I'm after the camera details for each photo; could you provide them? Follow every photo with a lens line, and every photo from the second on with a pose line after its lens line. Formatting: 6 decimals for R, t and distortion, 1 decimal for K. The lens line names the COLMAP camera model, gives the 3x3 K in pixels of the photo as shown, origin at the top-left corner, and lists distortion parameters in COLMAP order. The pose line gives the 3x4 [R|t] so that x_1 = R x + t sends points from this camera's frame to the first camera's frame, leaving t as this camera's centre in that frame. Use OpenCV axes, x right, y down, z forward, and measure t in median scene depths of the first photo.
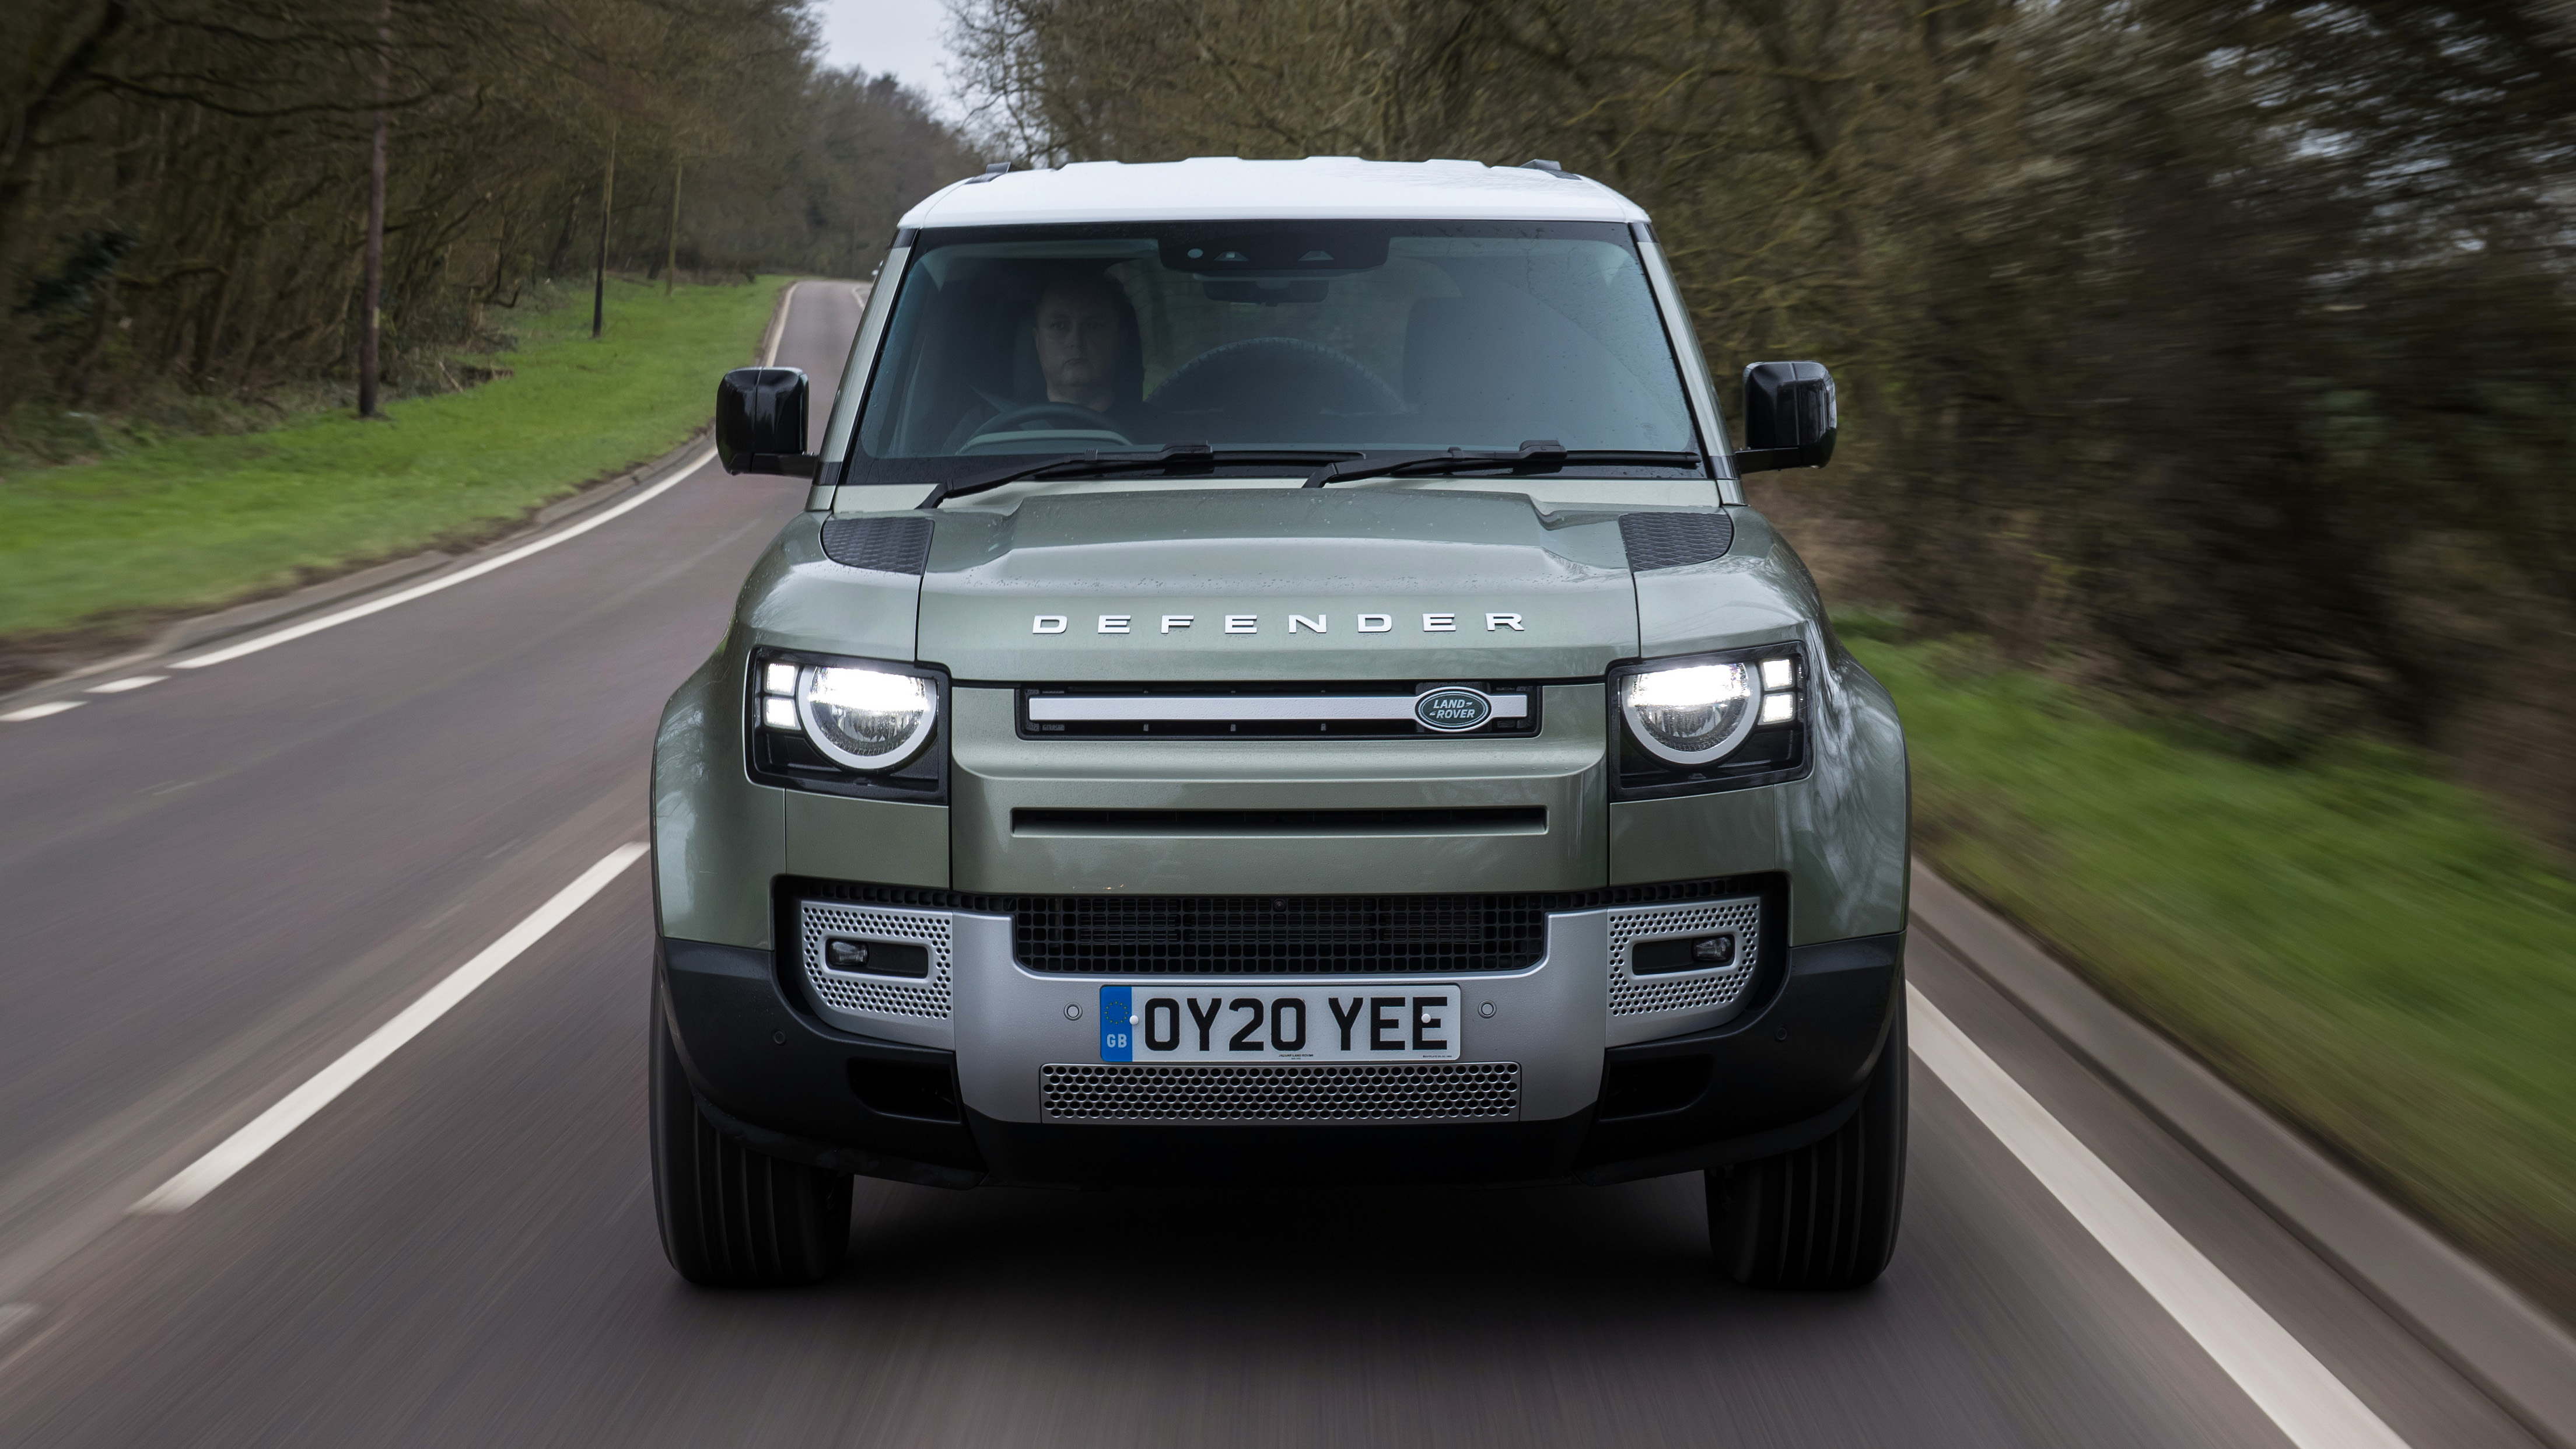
lens RADIAL K [[4214.2, 0, 1288.0], [0, 4214.2, 724.5], [0, 0, 1]] dist [0.205441, 0.000458]
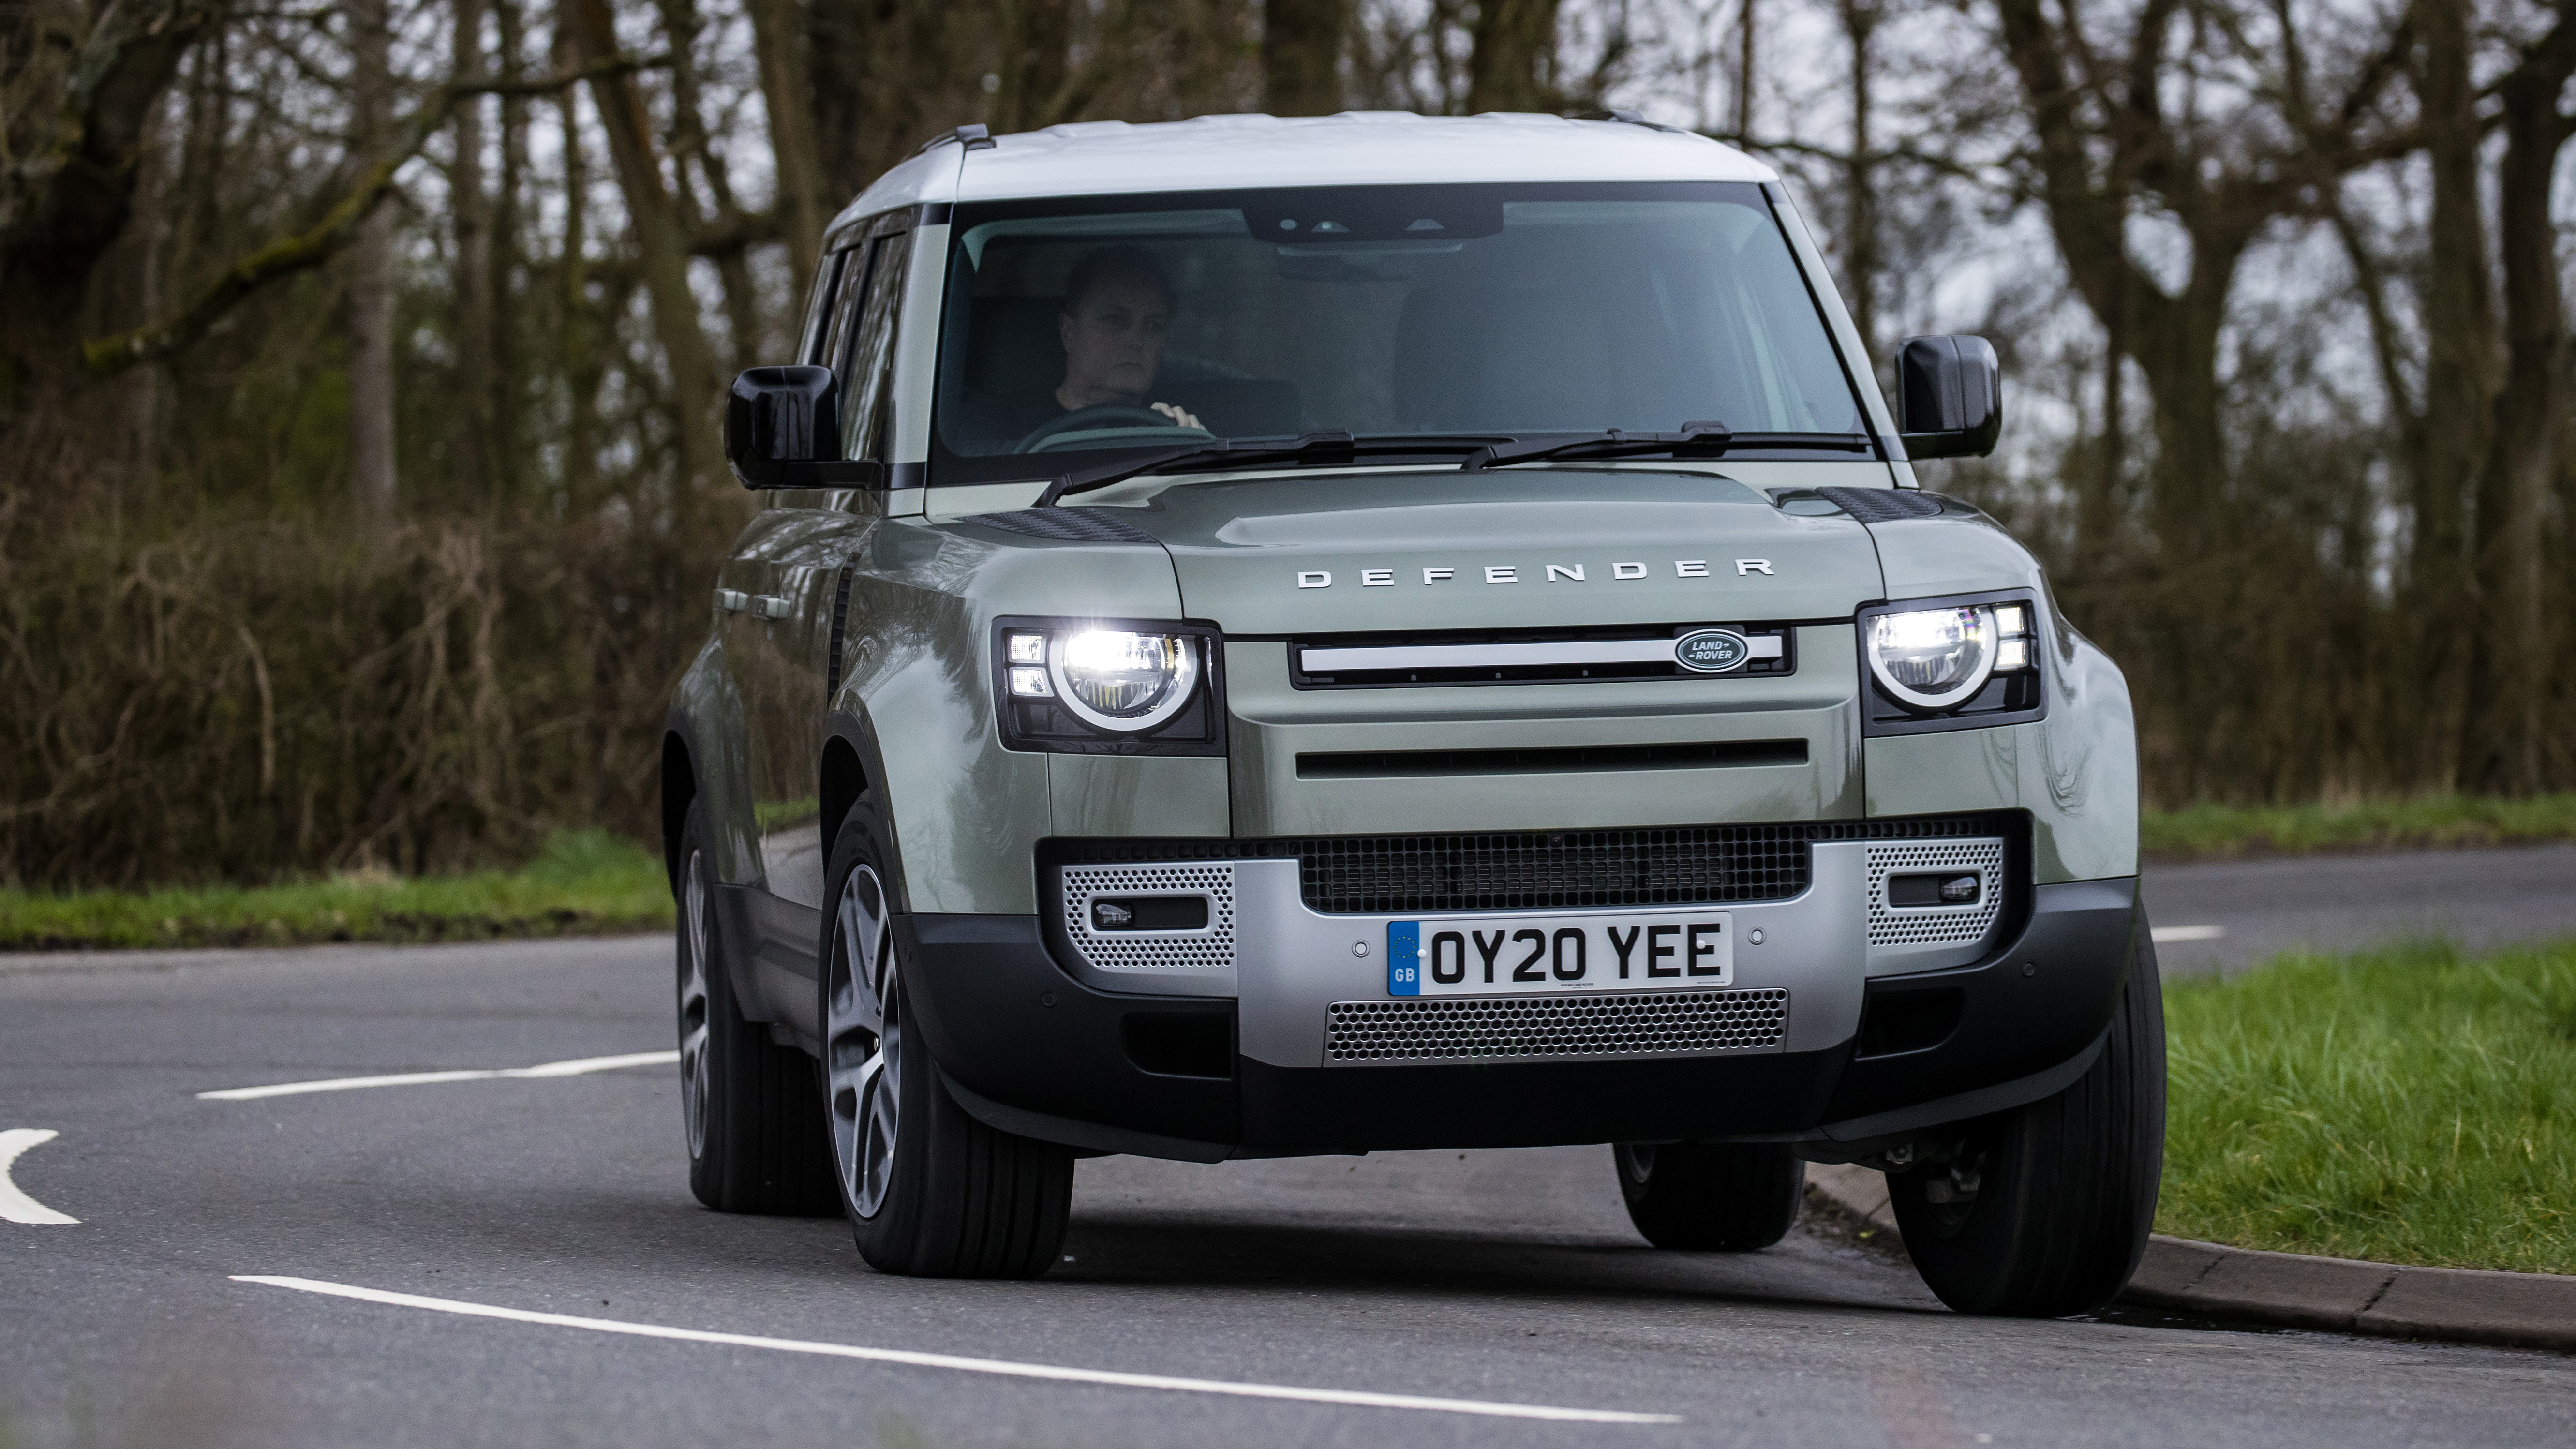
lens RADIAL K [[14937.1, 0, 1288.0], [0, 14937.1, 724.5], [0, 0, 1]] dist [0.011144, 2.530436]
pose [[0.991171, -0.022617, 0.130644, -0.542279], [0.033275, 0.996241, -0.079983, 0.303807], [-0.128344, 0.083624, 0.988198, -2.602123]]
